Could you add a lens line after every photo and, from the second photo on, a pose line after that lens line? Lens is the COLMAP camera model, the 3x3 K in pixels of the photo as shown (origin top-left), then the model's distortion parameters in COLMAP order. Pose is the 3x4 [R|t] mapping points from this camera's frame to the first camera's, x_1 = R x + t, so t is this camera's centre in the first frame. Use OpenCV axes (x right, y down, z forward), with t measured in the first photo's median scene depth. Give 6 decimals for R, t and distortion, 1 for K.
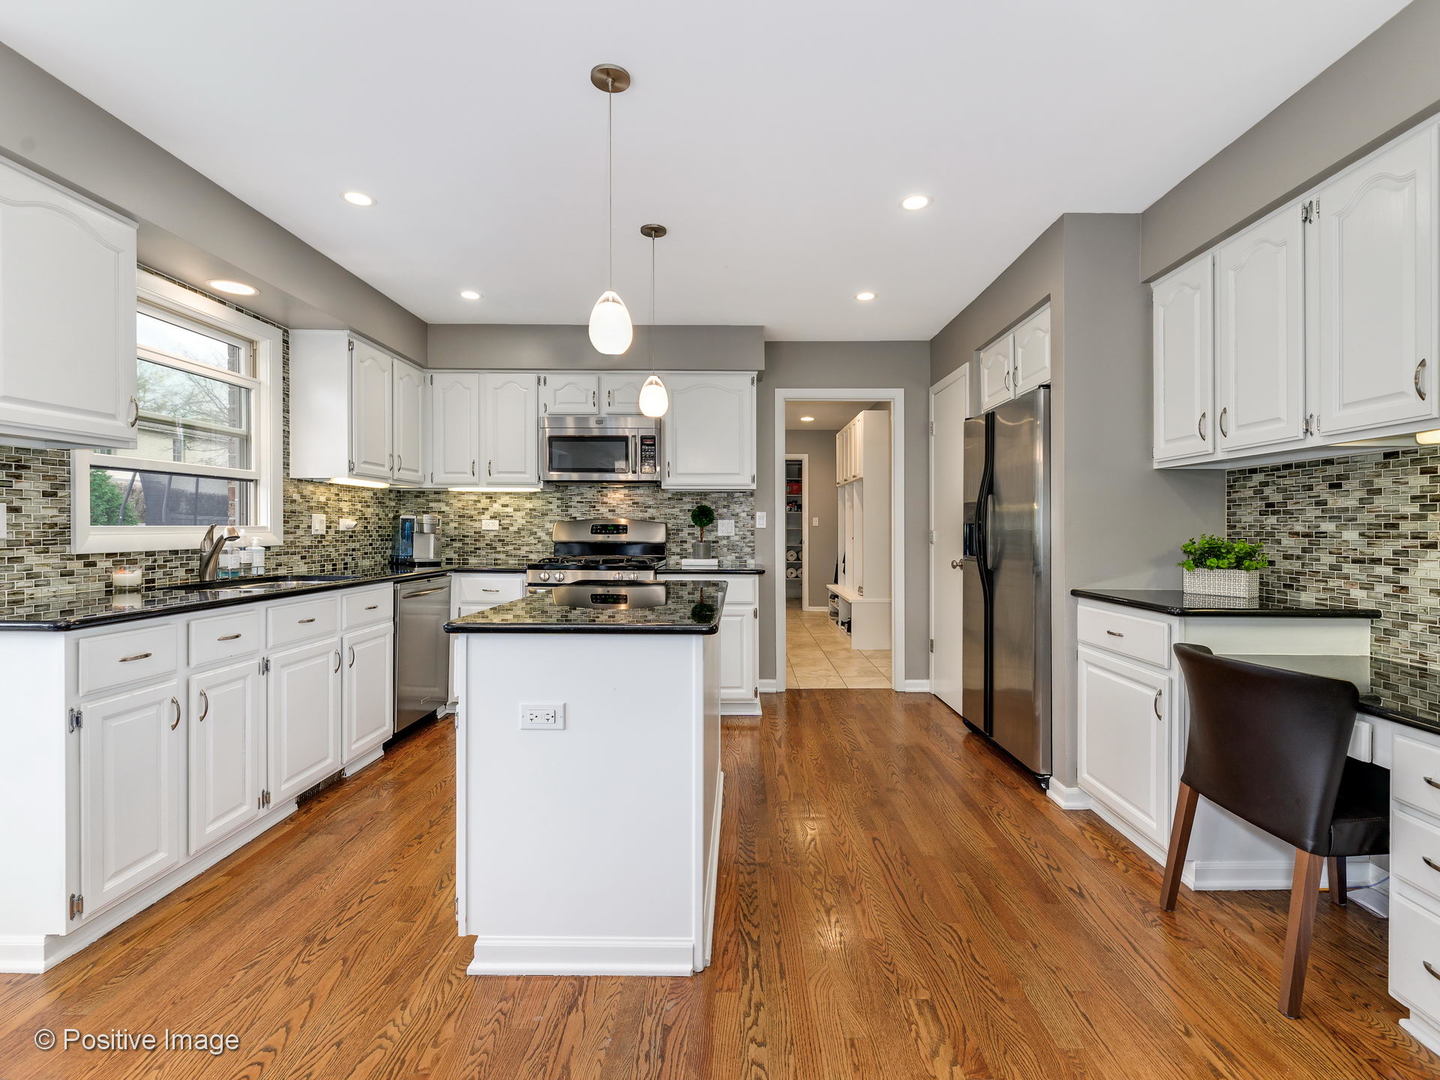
lens RADIAL K [[617.9, 0, 732.3], [0, 617.9, 525.7], [0, 0, 1]] dist [0.002496, -0.000258]
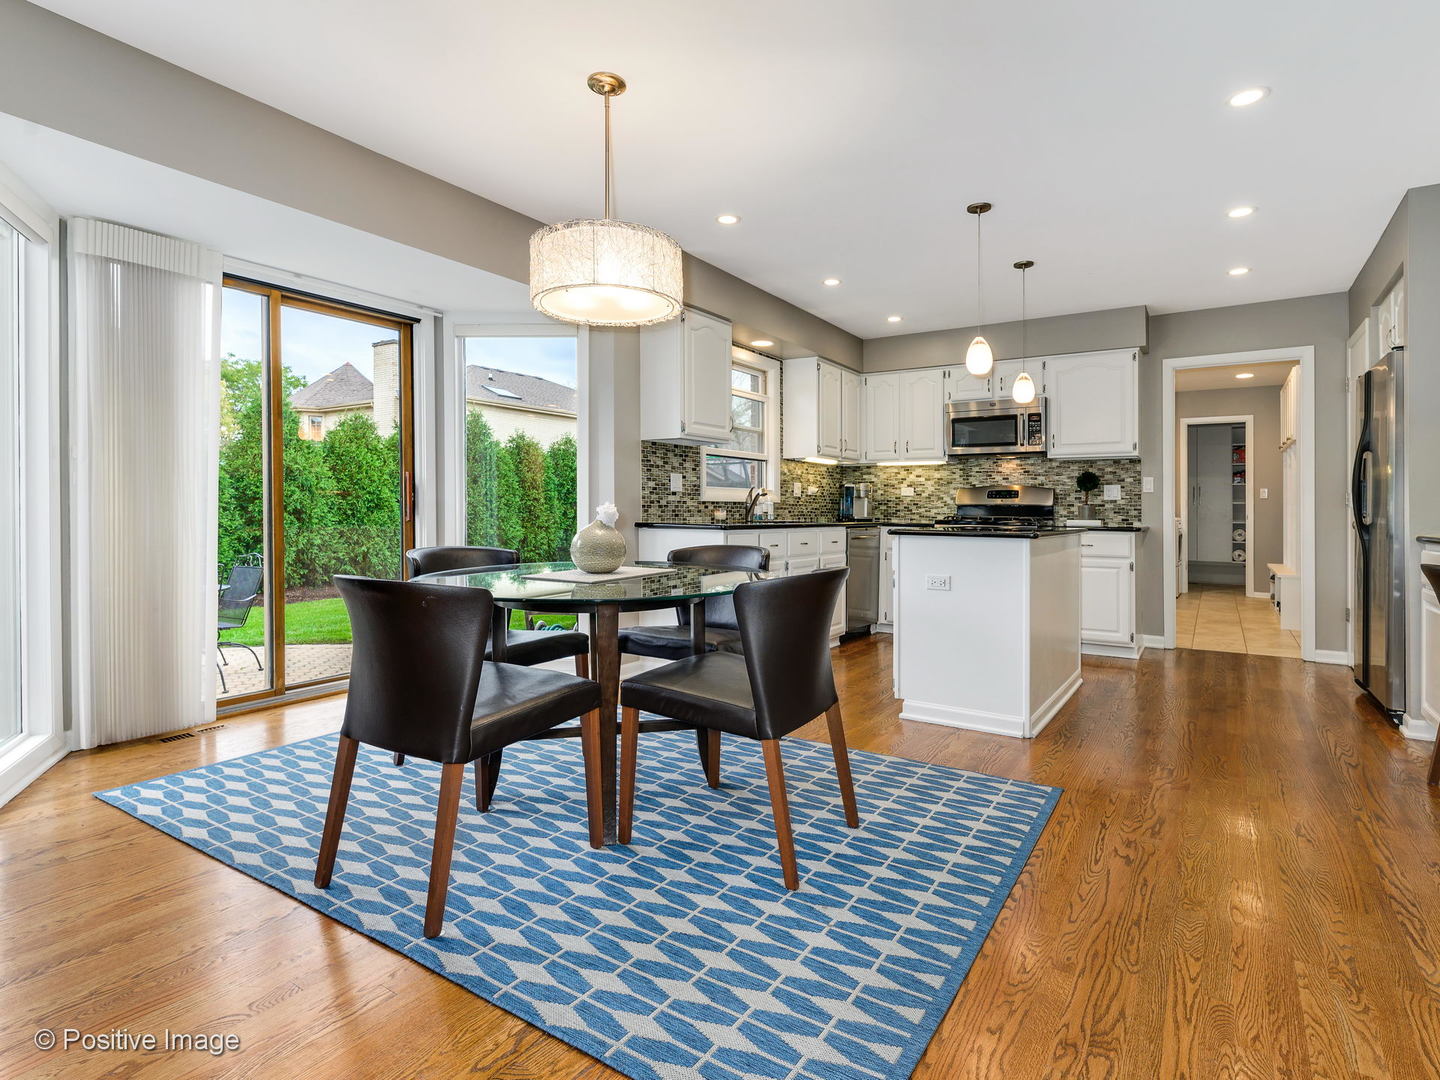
lens RADIAL K [[701.0, 0, 799.0], [0, 701.0, 503.7], [0, 0, 1]] dist [-0.002625, -0.001964]
pose [[0.866787, -0.001360, -0.498677, 0.151836], [-0.002278, 0.999975, -0.006687, 0.039245], [0.498674, 0.006932, 0.866762, -0.409624]]
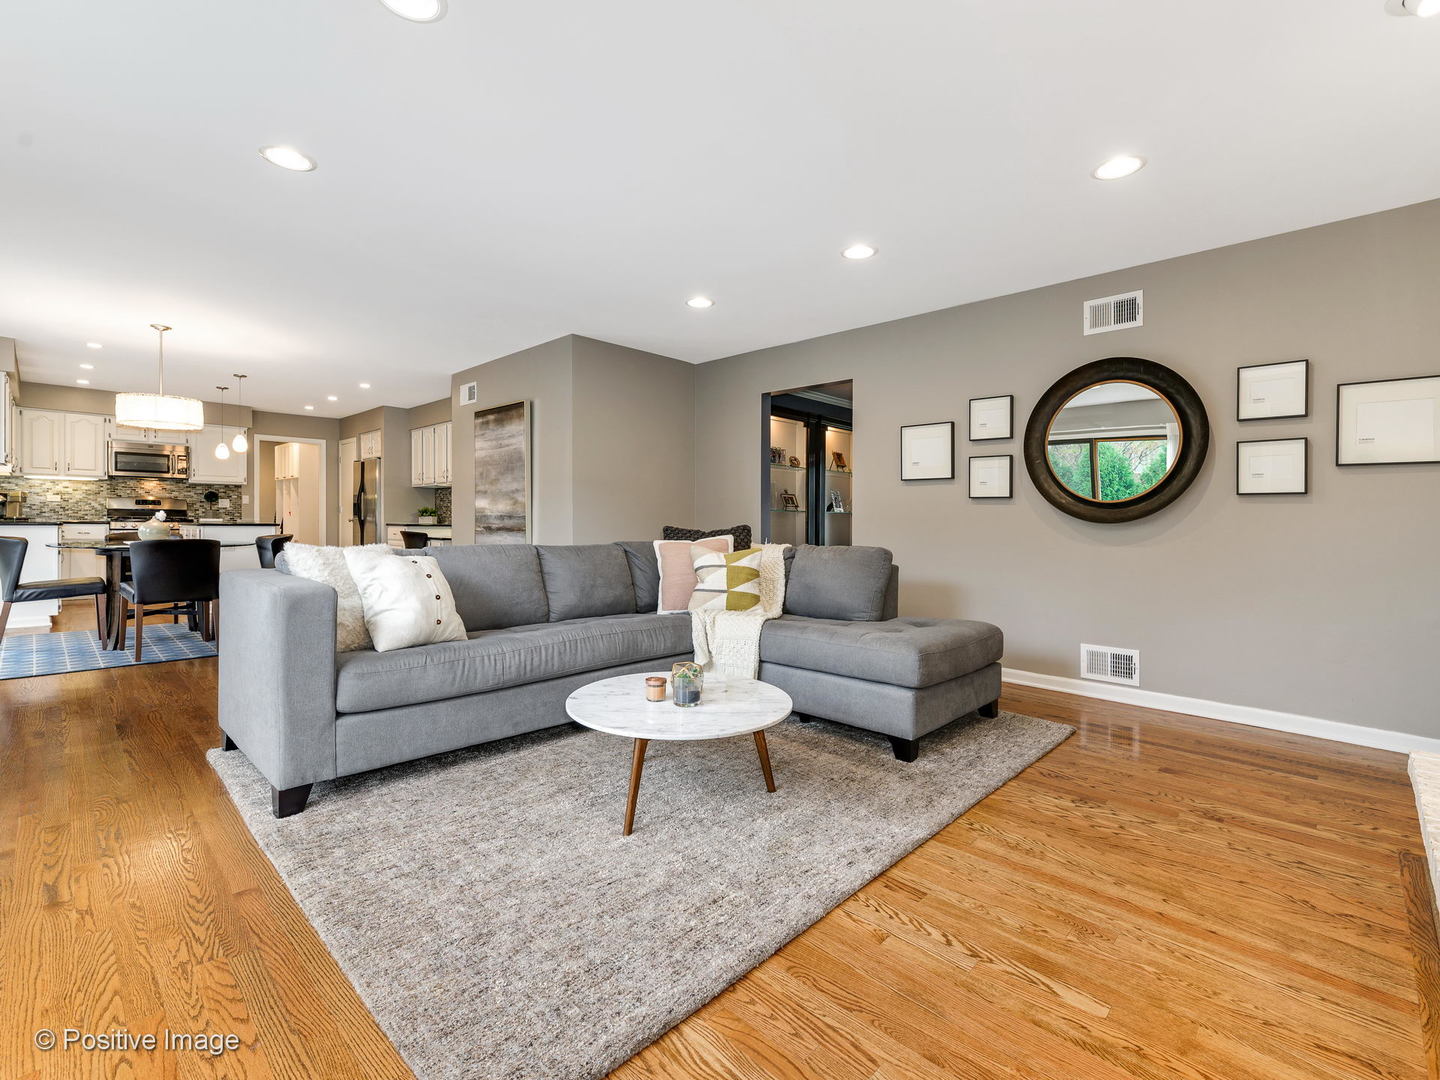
lens RADIAL K [[679.7, 0, 715.6], [0, 679.7, 534.4], [0, 0, 1]] dist [0.002921, 0.000488]
pose [[0.691179, -0.011065, 0.722599, -0.586380], [-0.010109, 0.999637, 0.024977, 0.038641], [-0.722613, -0.024569, 0.690816, -1.912745]]
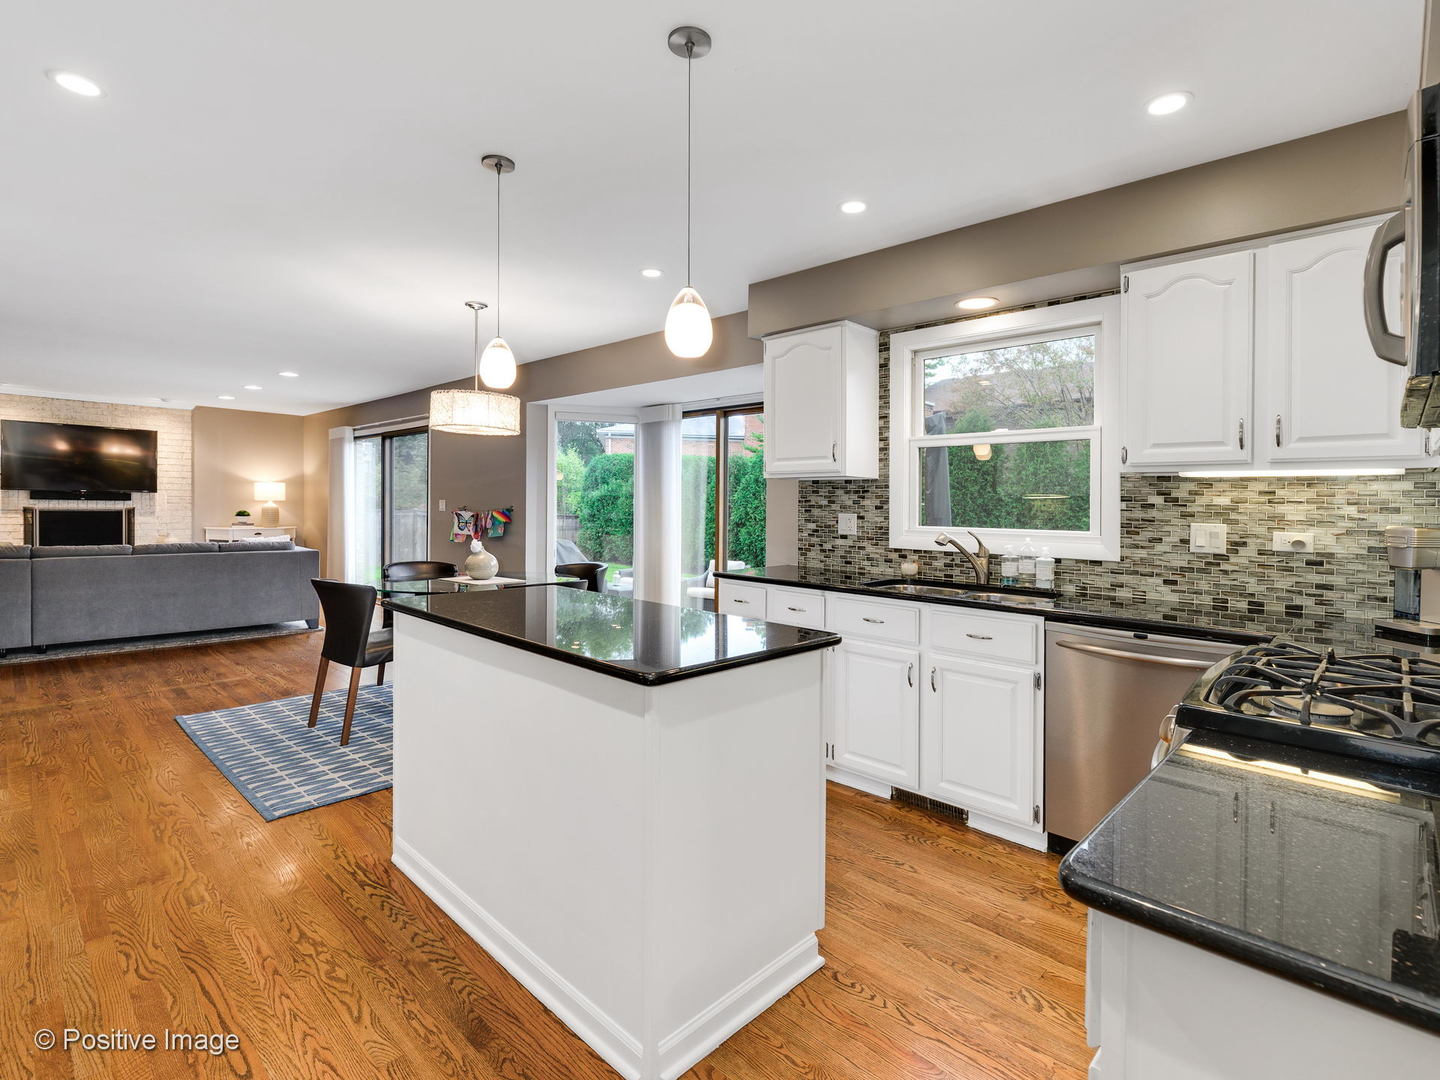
lens RADIAL K [[715.7, 0, 733.4], [0, 715.7, 519.3], [0, 0, 1]] dist [-0.001832, 0.000120]
pose [[-0.671316, -0.001873, -0.741169, 0.256498], [-0.020544, 0.999660, 0.016081, -0.023875], [0.740887, 0.026022, -0.671126, 1.079002]]
